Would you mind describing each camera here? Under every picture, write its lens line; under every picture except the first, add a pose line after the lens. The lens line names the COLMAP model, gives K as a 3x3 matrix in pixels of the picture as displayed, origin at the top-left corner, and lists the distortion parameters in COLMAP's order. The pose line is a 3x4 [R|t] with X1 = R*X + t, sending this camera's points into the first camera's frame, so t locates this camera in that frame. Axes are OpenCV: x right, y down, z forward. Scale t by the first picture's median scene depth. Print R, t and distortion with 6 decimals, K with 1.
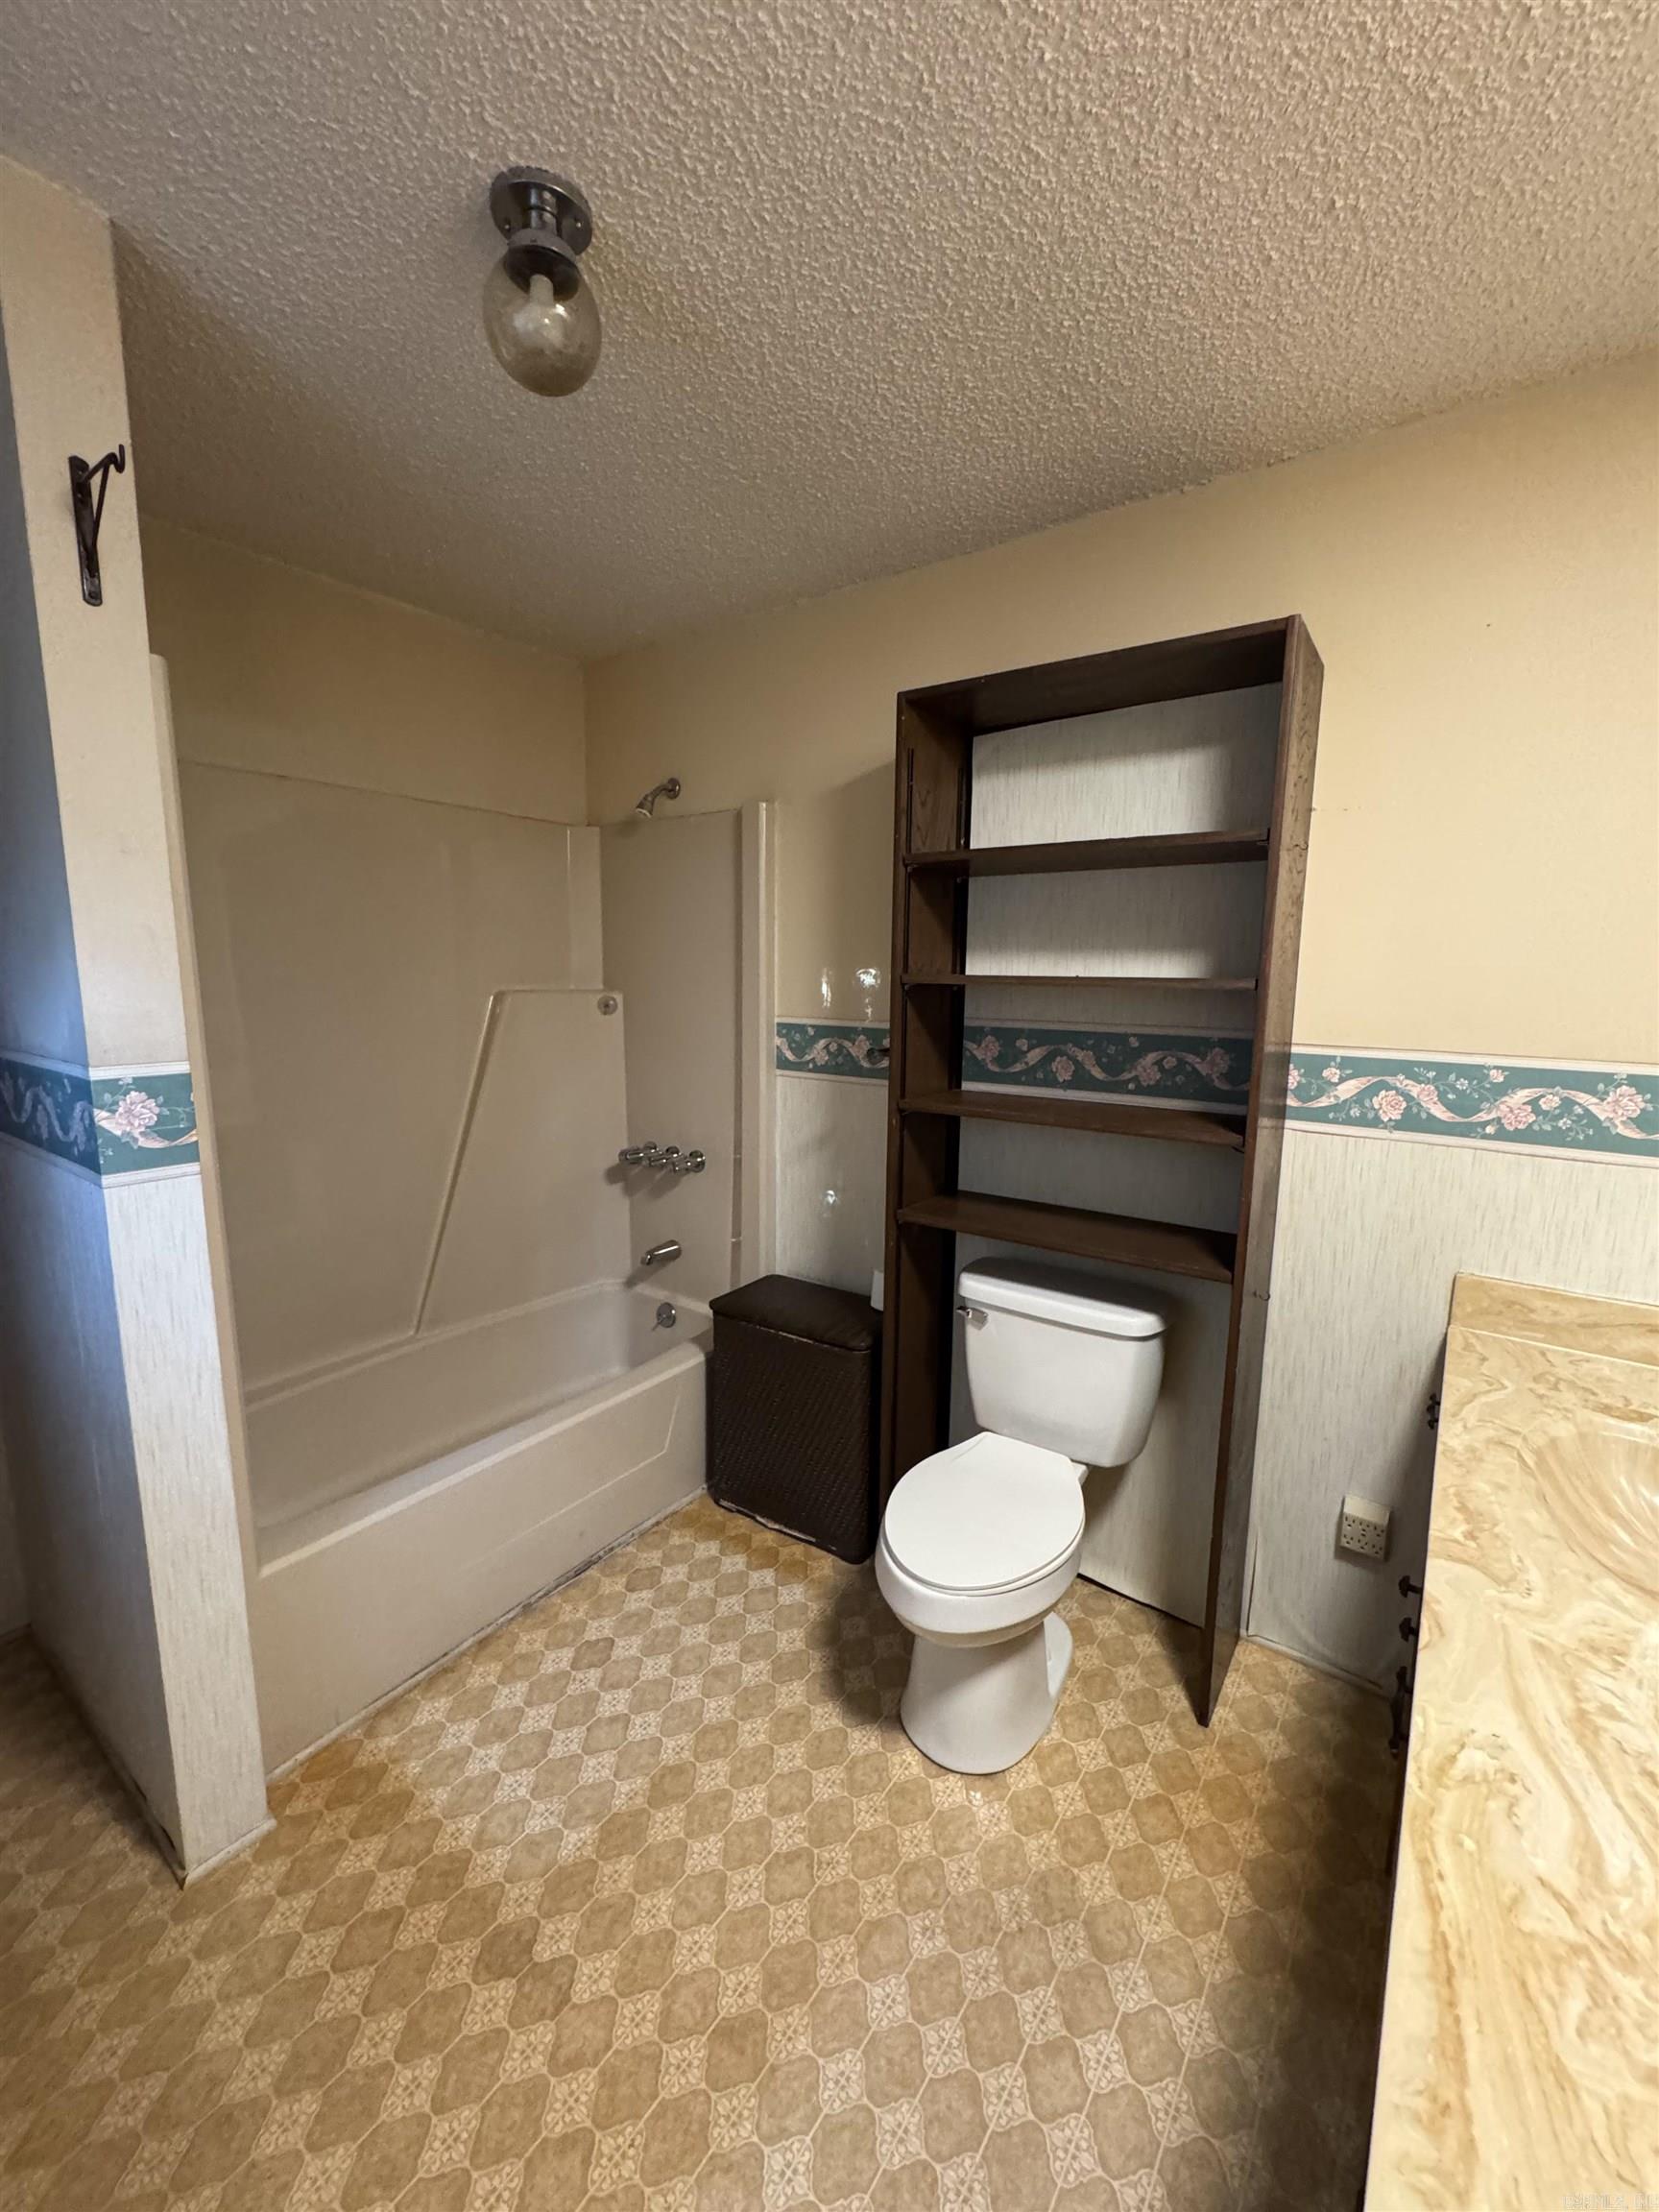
lens RADIAL K [[886.0, 0, 829.5], [0, 886.0, 1106.0], [0, 0, 1]] dist [-0.000636, -0.001937]
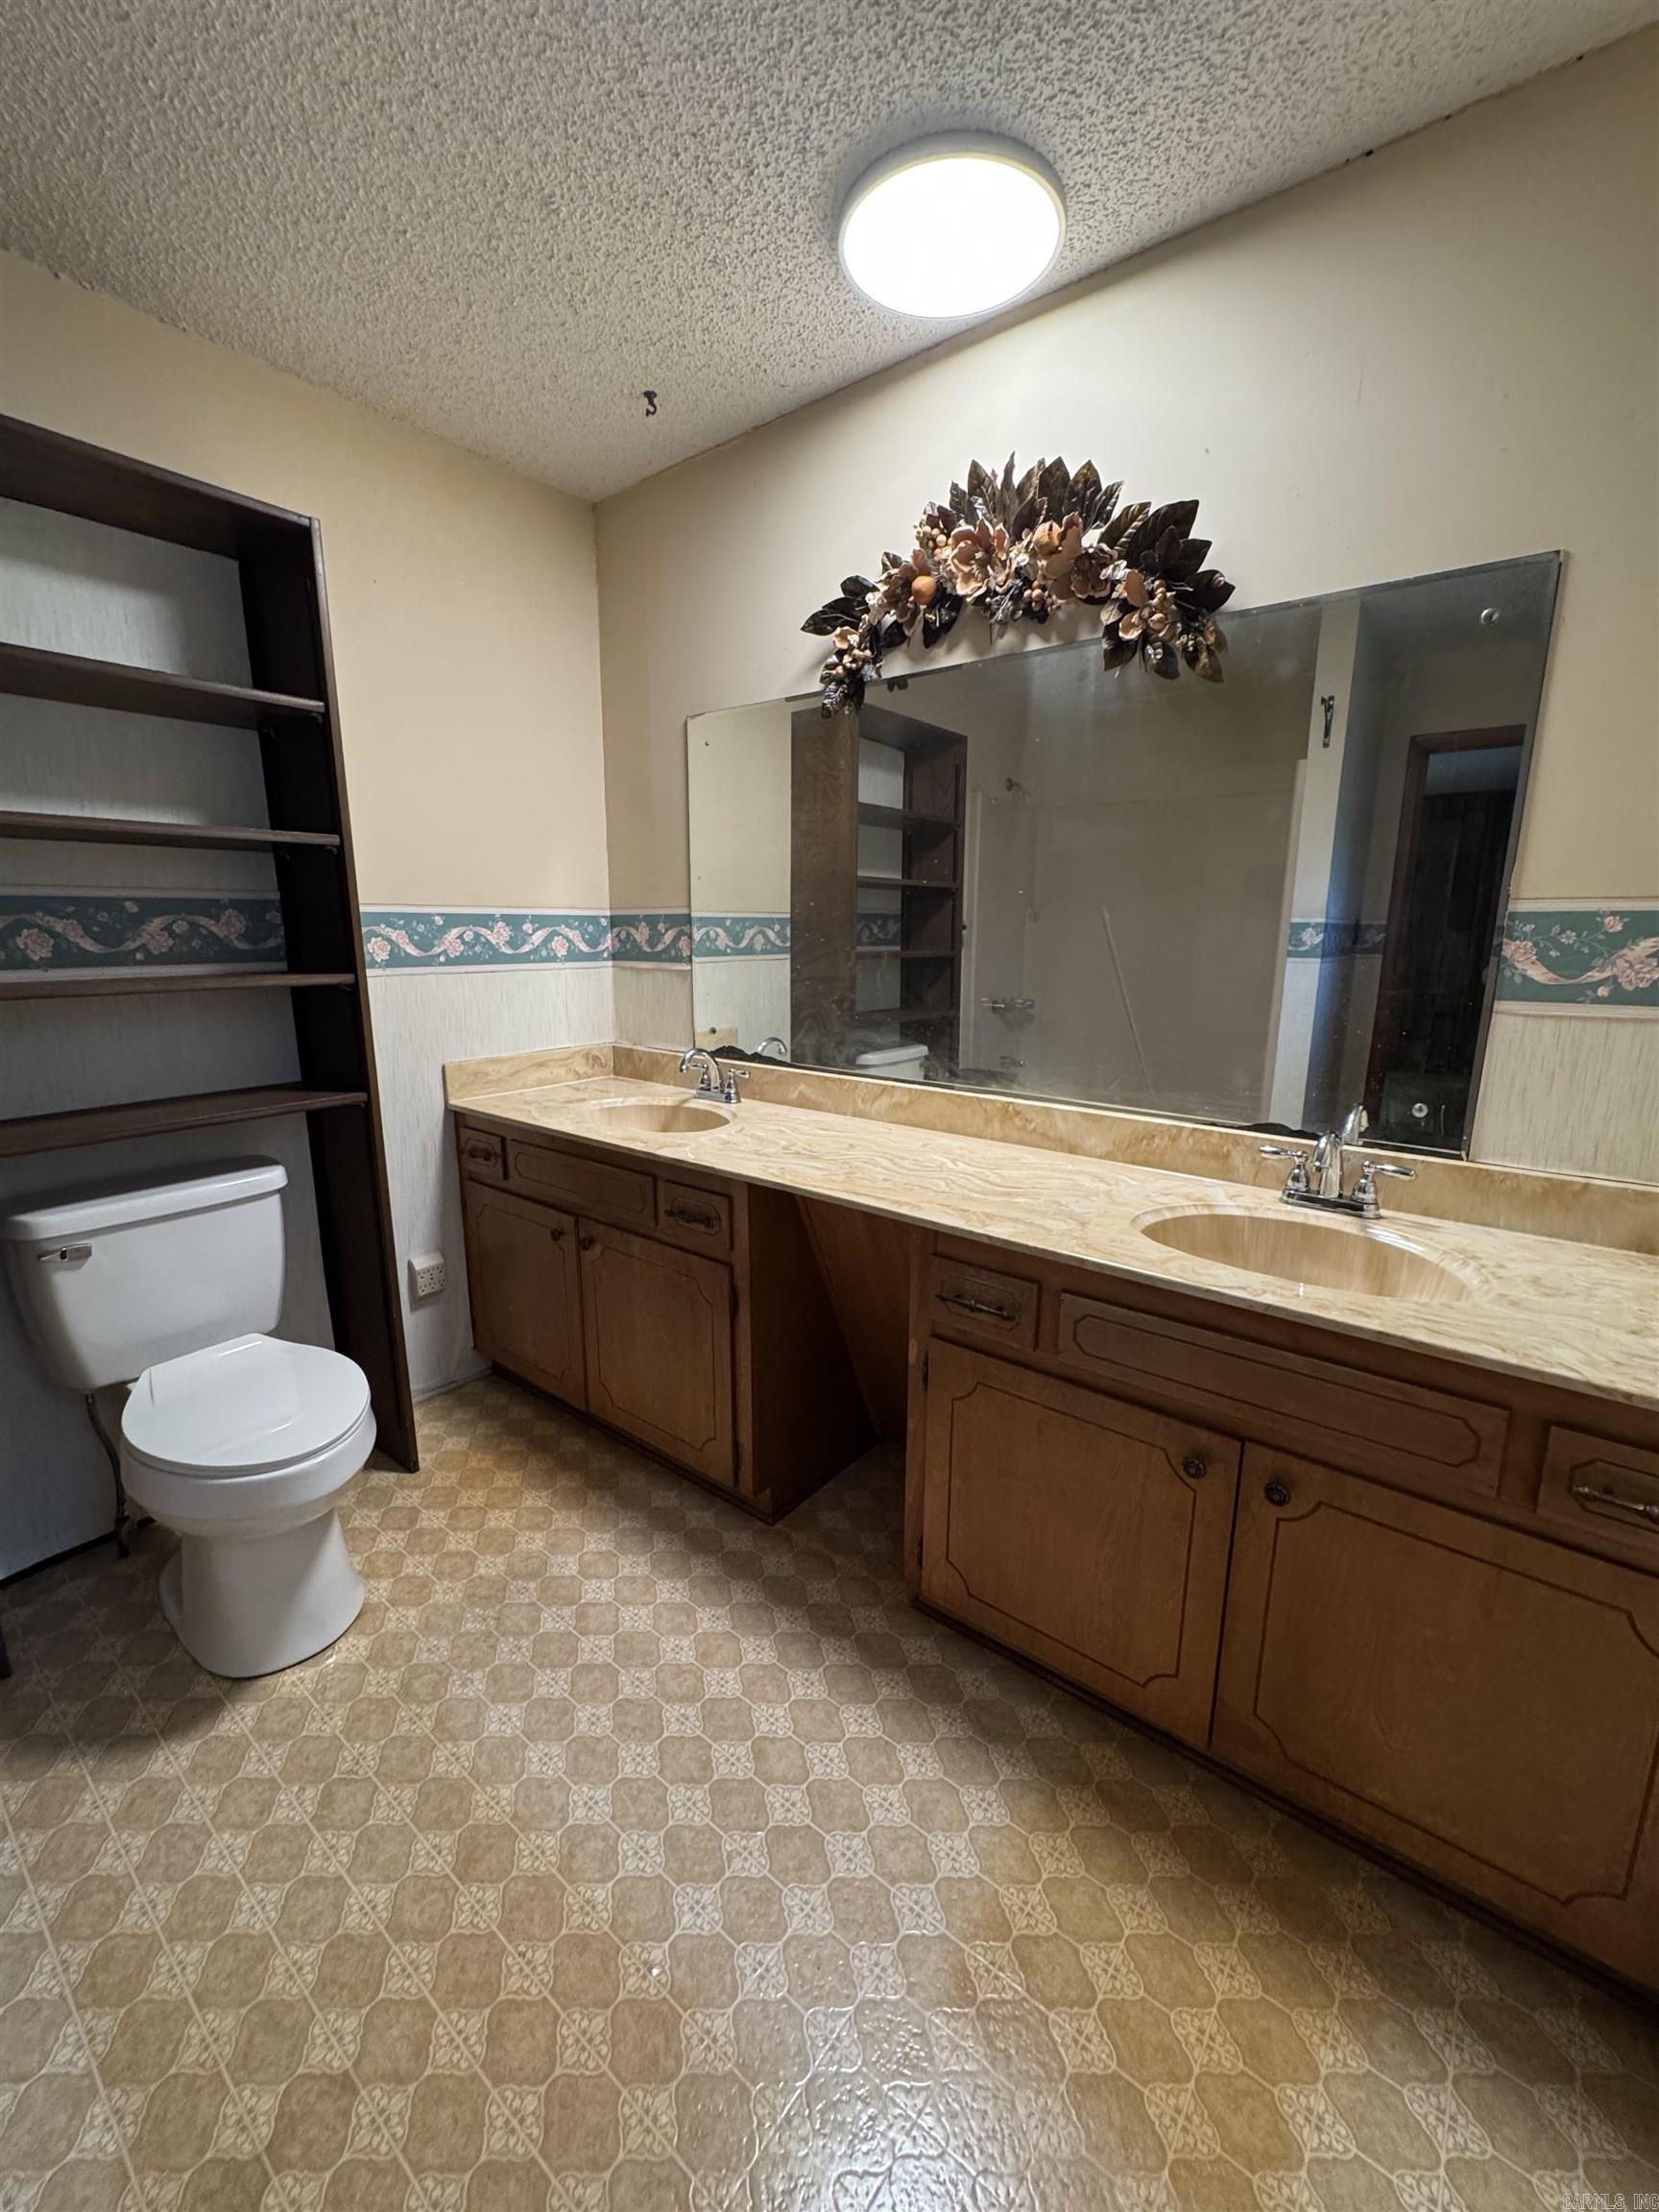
lens RADIAL K [[889.8, 0, 834.2], [0, 889.8, 1108.2], [0, 0, 1]] dist [-0.001893, 0.000582]
pose [[0.034014, -0.214705, 0.976086, -0.709966], [0.149952, 0.966692, 0.207414, 0.058405], [-0.988108, 0.139311, 0.065076, 0.317293]]
